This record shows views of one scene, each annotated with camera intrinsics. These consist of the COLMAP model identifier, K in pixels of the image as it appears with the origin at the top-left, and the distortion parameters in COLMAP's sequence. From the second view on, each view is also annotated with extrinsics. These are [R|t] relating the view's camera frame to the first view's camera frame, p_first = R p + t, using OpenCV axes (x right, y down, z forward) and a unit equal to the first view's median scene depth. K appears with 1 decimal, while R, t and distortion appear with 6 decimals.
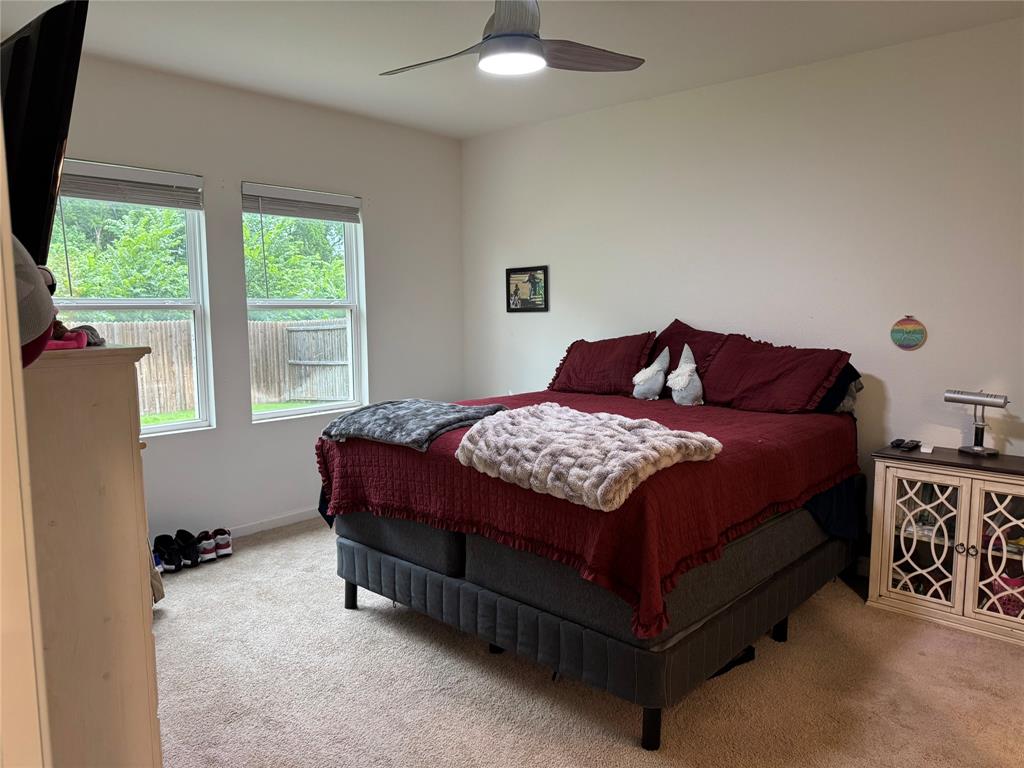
lens RADIAL K [[721.6, 0, 512.0], [0, 721.6, 384.0], [0, 0, 1]] dist [0.093719, -0.122747]
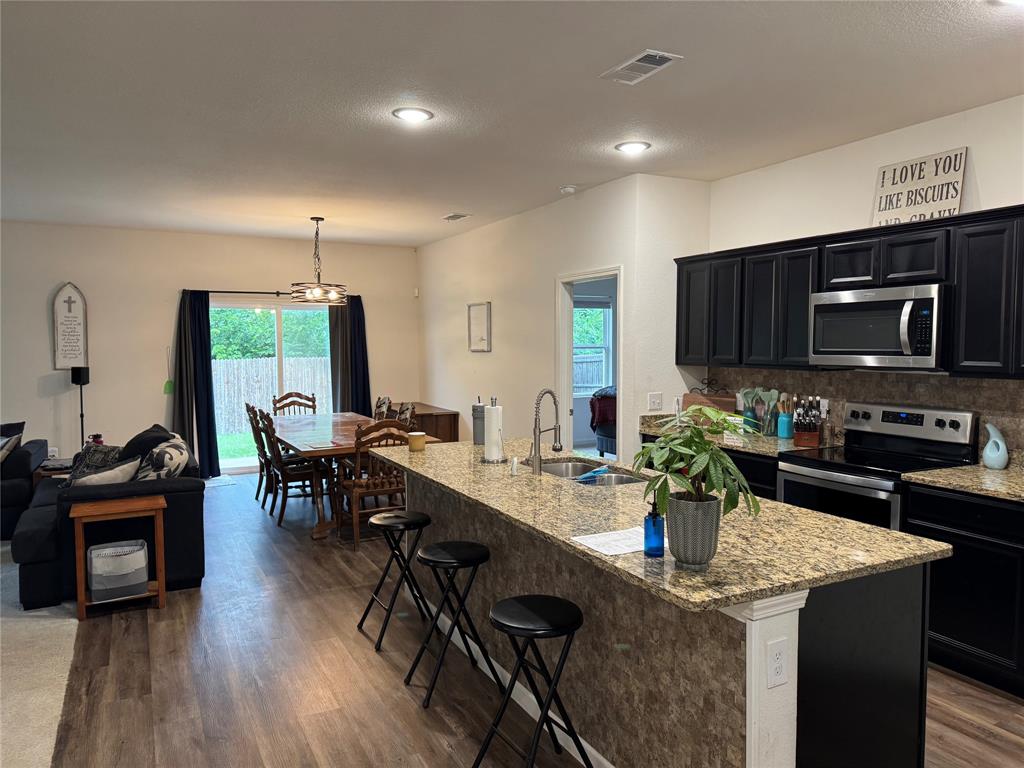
lens RADIAL K [[721.6, 0, 512.0], [0, 721.6, 384.0], [0, 0, 1]] dist [0.093719, -0.122747]
pose [[0.940642, 0.020387, -0.338788, 0.328861], [-0.038884, 0.998095, -0.047898, 0.156546], [0.337166, 0.058228, 0.939643, -1.465694]]
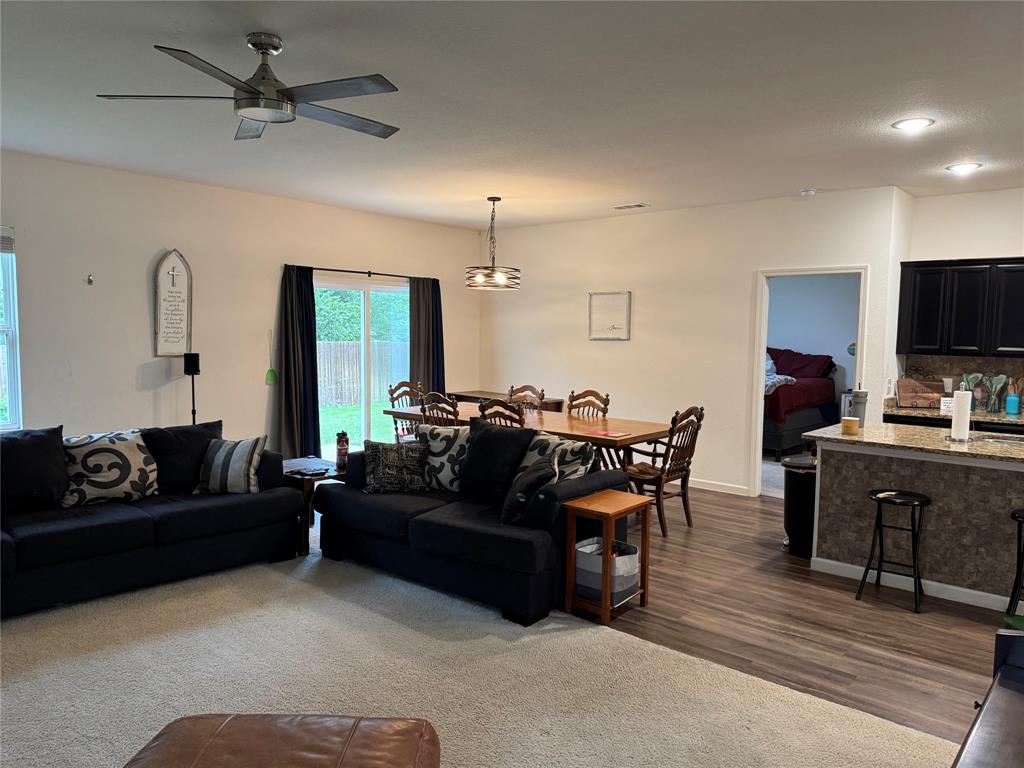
lens RADIAL K [[719.4, 0, 511.5], [0, 719.4, 398.0], [0, 0, 1]] dist [0.024525, 0.000954]
pose [[0.999328, 0.014555, 0.033627, -0.819384], [-0.013852, 0.999683, -0.021020, 0.186020], [-0.033922, 0.020540, 0.999213, -1.641434]]
